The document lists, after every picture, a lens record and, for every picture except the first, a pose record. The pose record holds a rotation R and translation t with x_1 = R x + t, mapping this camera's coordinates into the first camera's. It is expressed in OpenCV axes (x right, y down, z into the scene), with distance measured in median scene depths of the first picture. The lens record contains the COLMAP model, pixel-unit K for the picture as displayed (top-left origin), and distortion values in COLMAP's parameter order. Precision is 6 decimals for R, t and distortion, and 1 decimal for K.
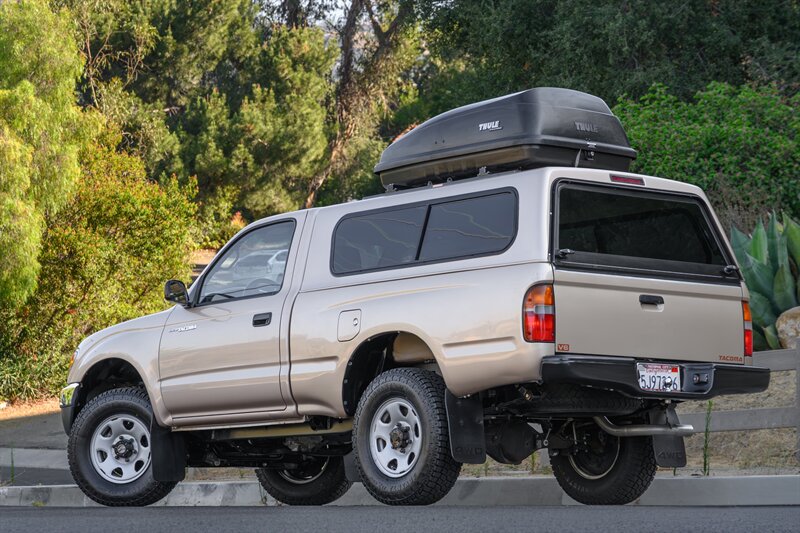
lens RADIAL K [[2181.6, 0, 399.1], [0, 2181.6, 272.6], [0, 0, 1]] dist [0.385424, 0.000000]
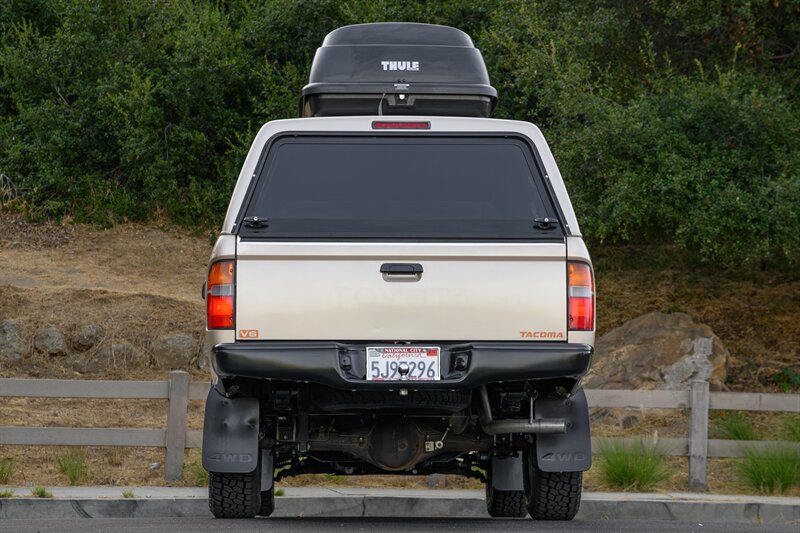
lens RADIAL K [[2181.6, 0, 391.1], [0, 2181.6, 310.1], [0, 0, 1]] dist [0.385424, 0.000000]
pose [[0.774653, -0.066305, -0.628901, 0.621521], [0.064514, 0.997586, -0.025709, 0.048380], [0.629087, -0.020658, 0.777060, 0.368485]]
